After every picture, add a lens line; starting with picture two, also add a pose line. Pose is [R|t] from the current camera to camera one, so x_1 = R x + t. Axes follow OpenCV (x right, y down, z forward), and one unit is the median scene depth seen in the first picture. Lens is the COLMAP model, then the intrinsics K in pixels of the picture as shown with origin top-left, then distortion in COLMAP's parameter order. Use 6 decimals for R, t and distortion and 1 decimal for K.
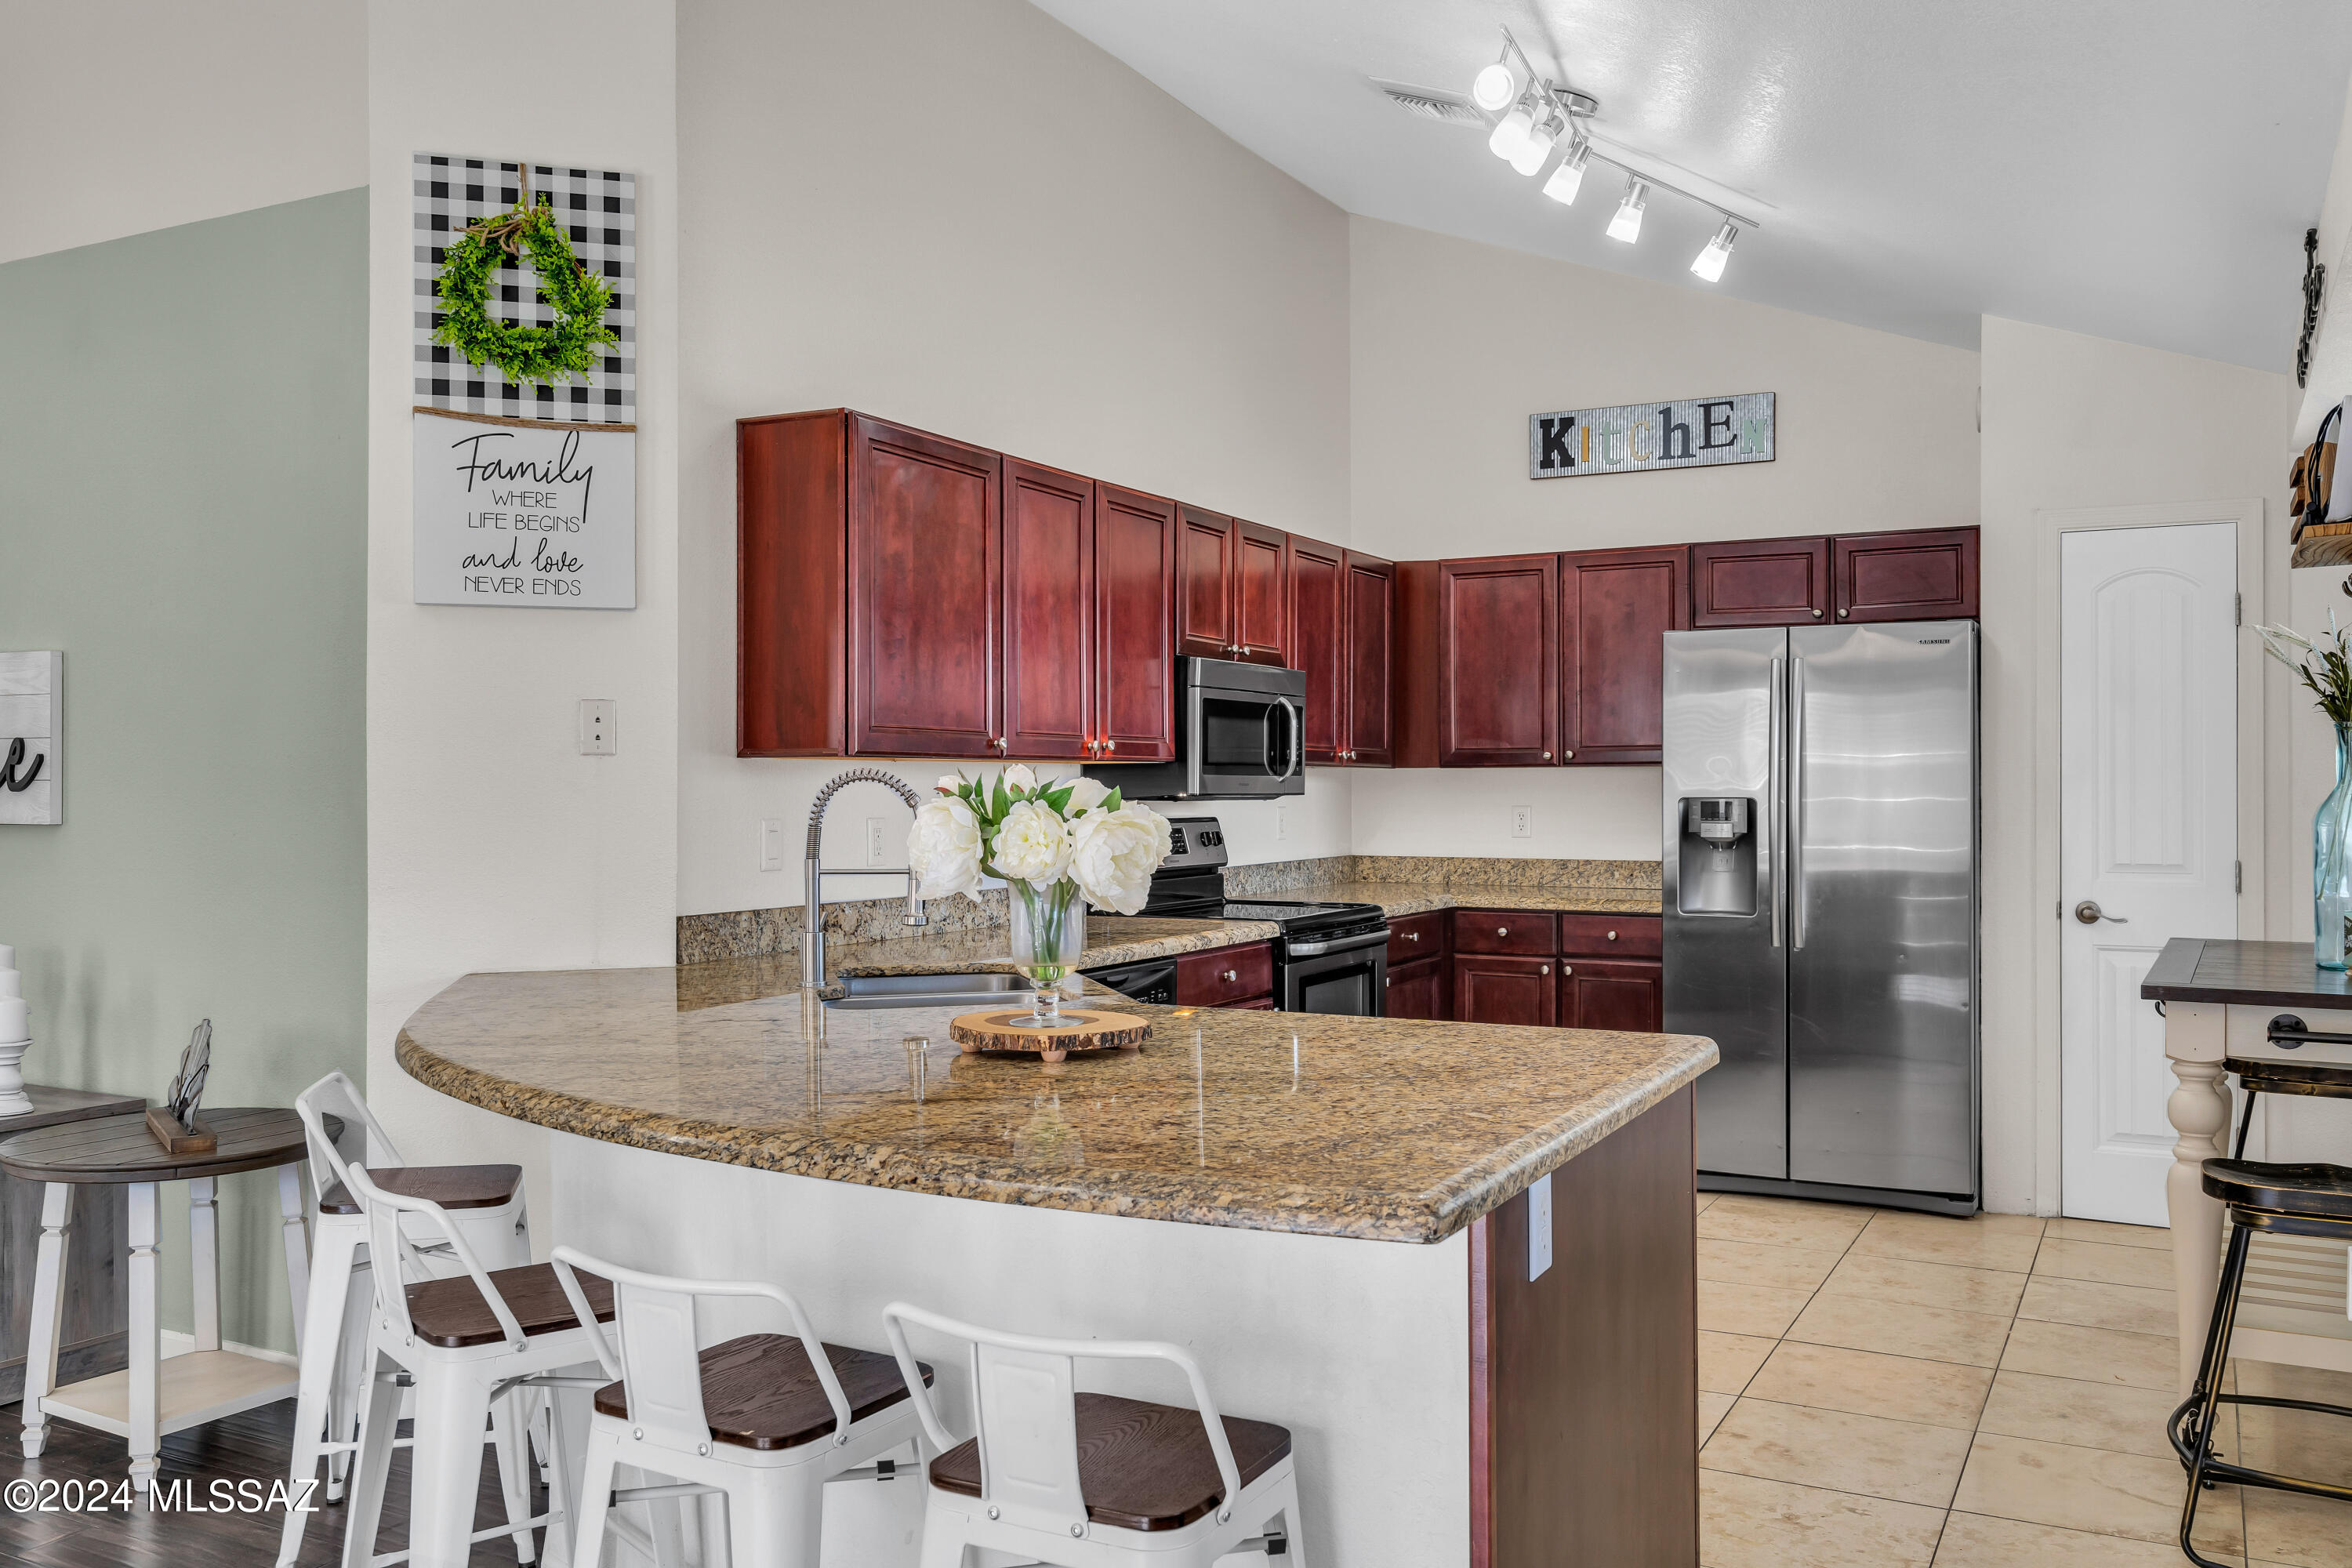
lens RADIAL K [[1904.9, 0, 1188.3], [0, 1904.9, 789.4], [0, 0, 1]] dist [0.007468, 0.007873]
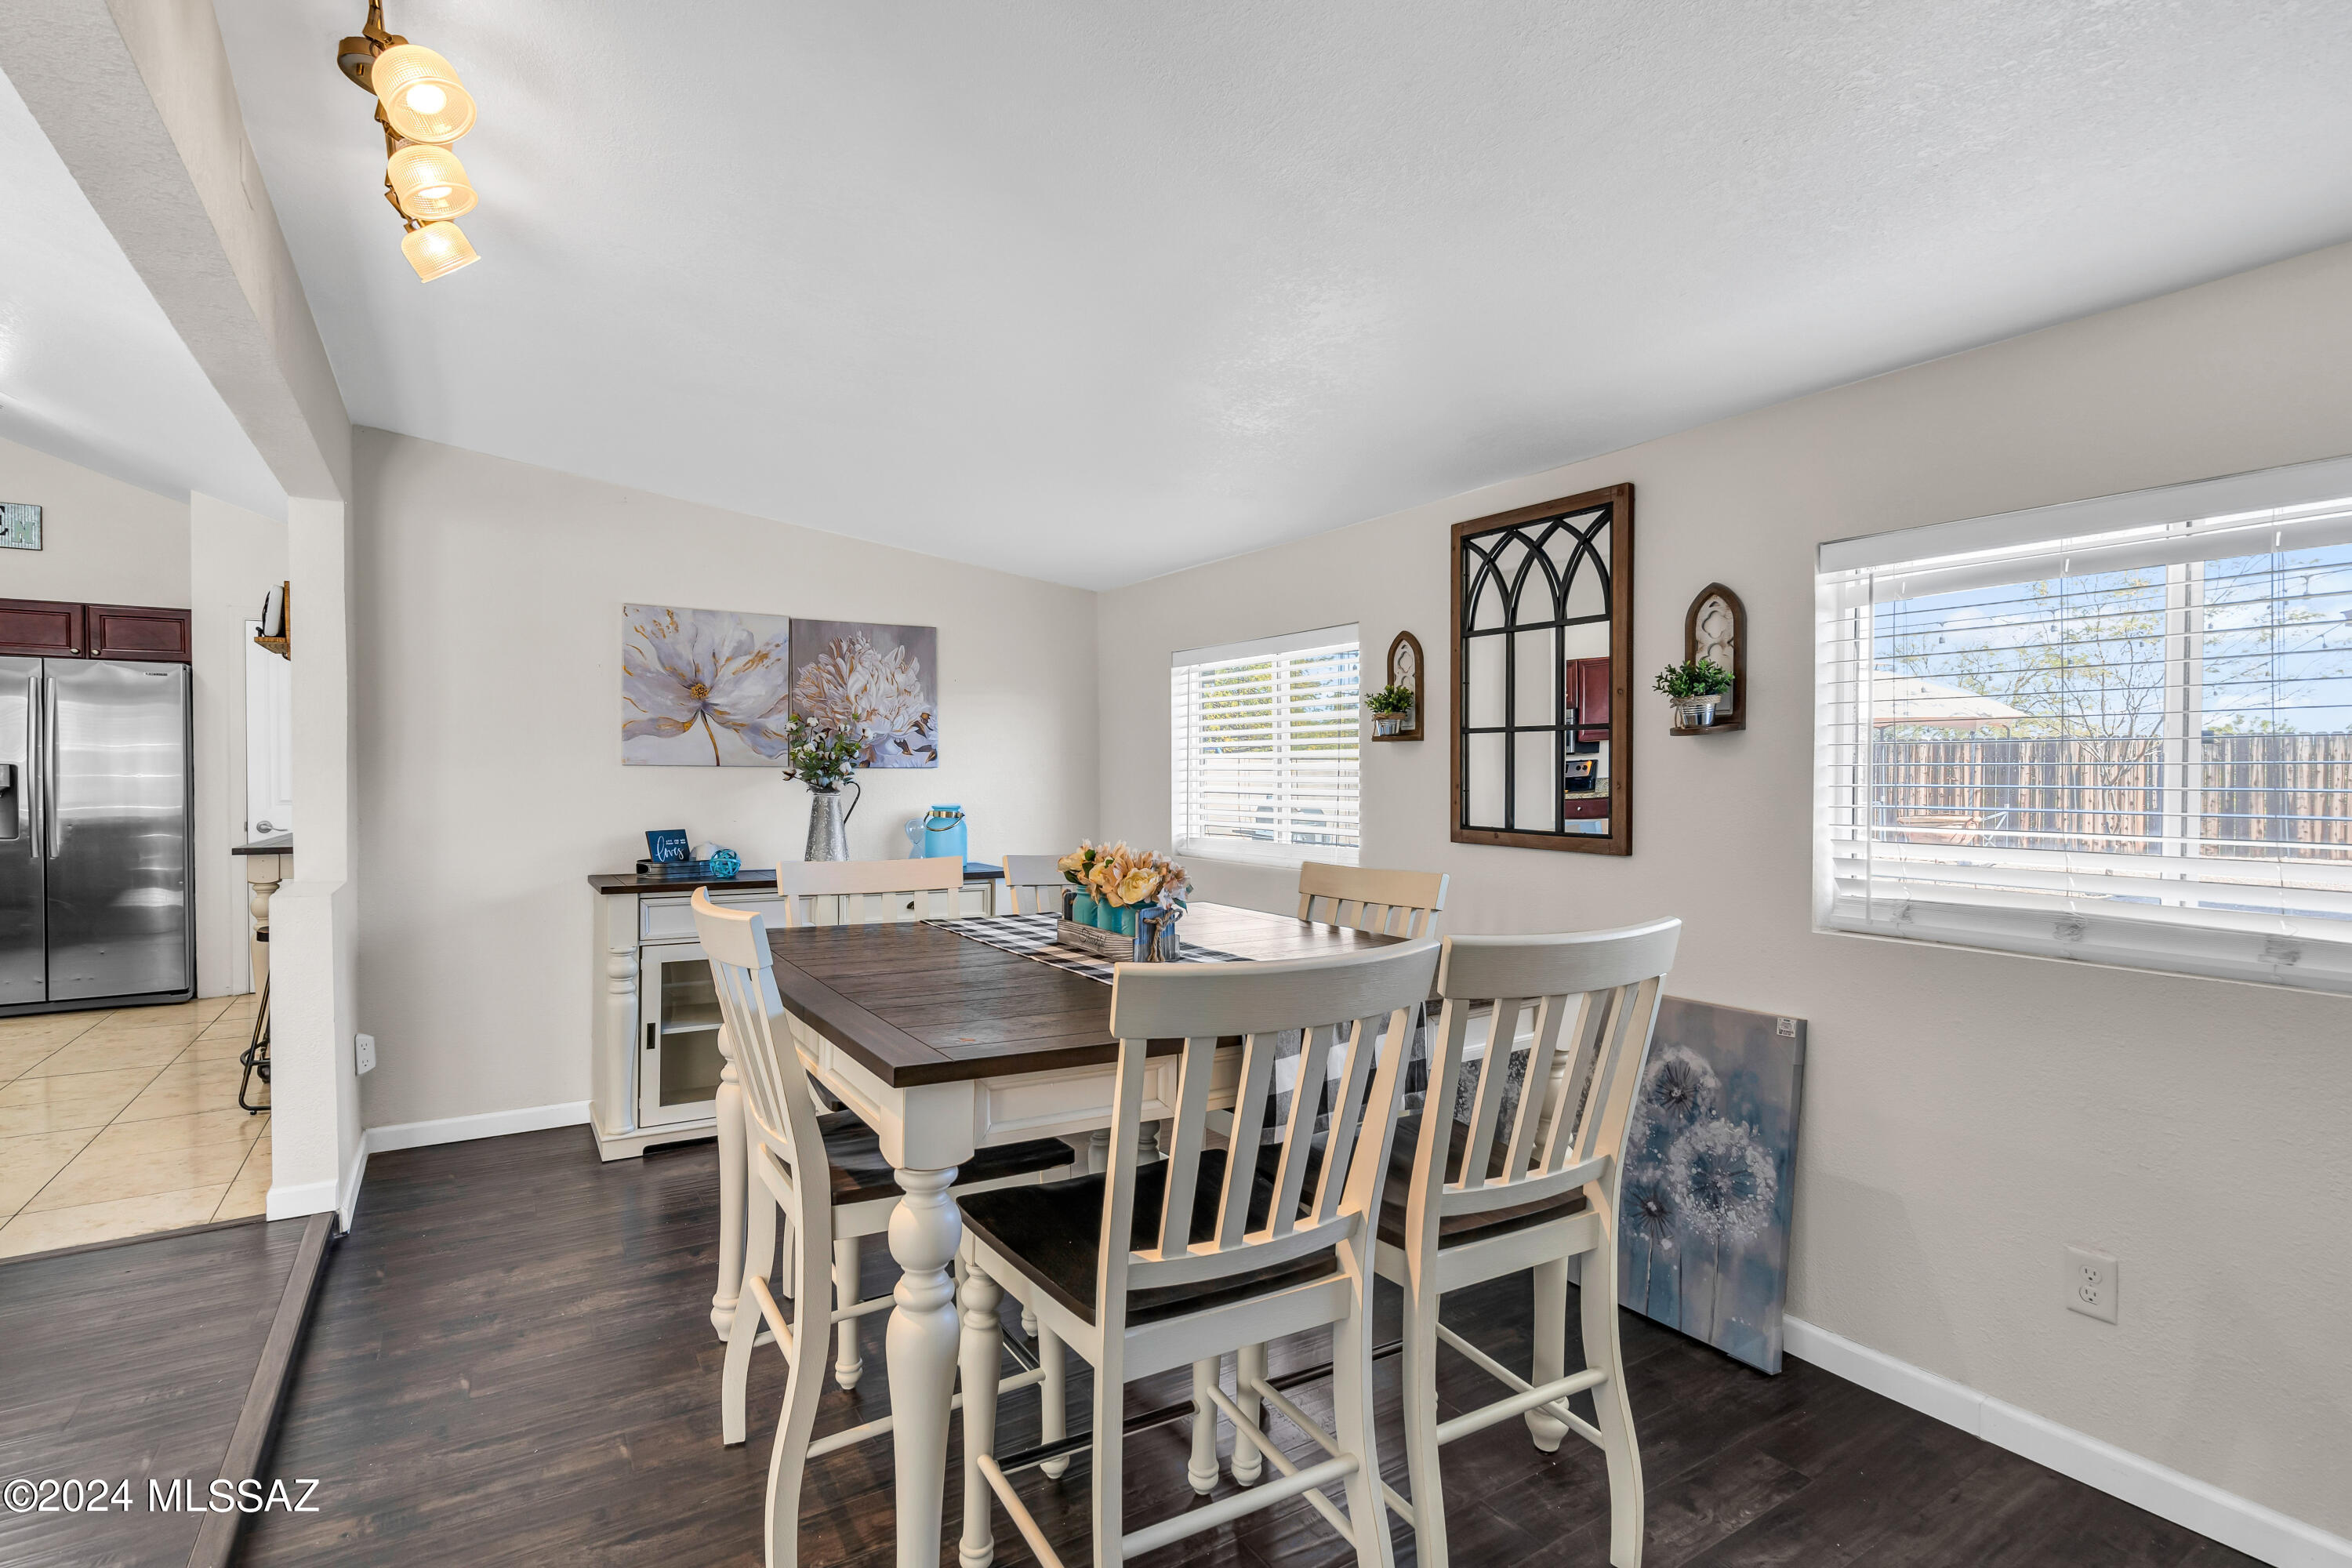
lens RADIAL K [[1136.6, 0, 1161.5], [0, 1136.6, 788.4], [0, 0, 1]] dist [0.009405, -0.001344]
pose [[0.517089, -0.007225, 0.855901, -0.029256], [0.000992, 0.999969, 0.007843, 0.021417], [-0.855931, -0.003207, 0.517080, -0.370886]]
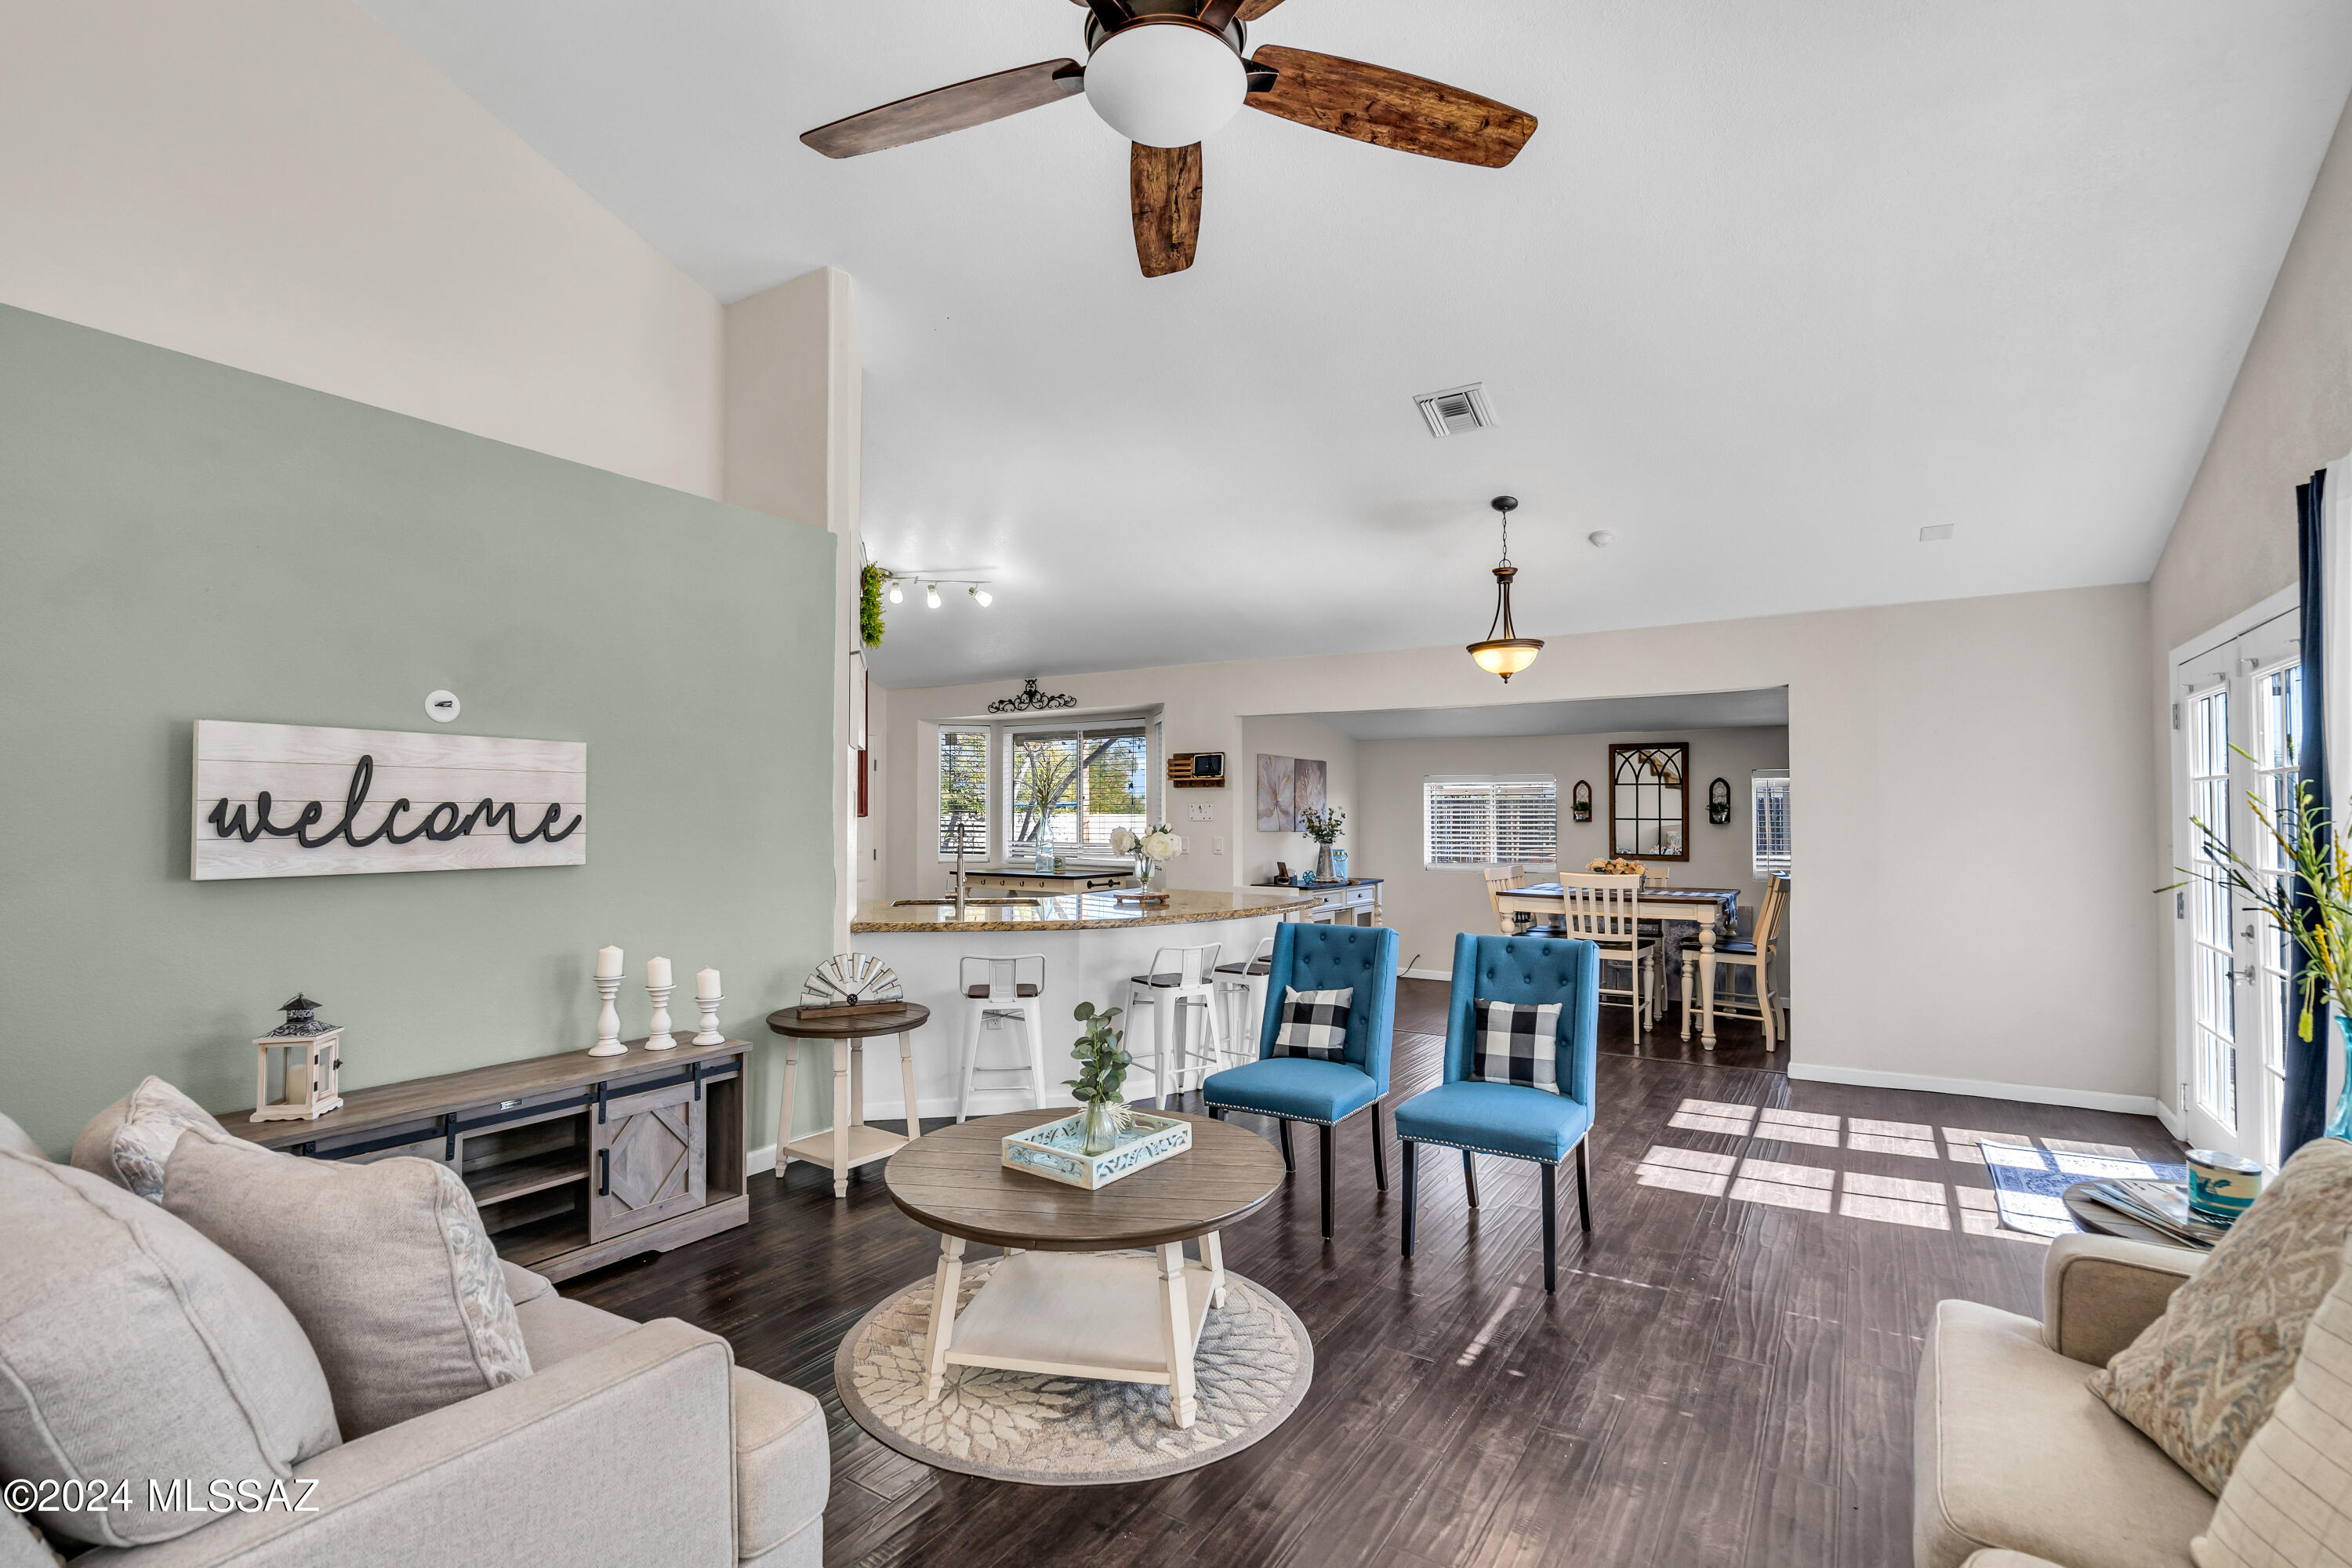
lens RADIAL K [[1087.2, 0, 1163.4], [0, 1087.2, 787.2], [0, 0, 1]] dist [-0.004519, 0.001475]
pose [[0.079275, 0.025818, 0.996518, -1.273381], [0.002161, 0.999658, -0.026071, -0.016035], [-0.996850, 0.004221, 0.079192, 0.470930]]
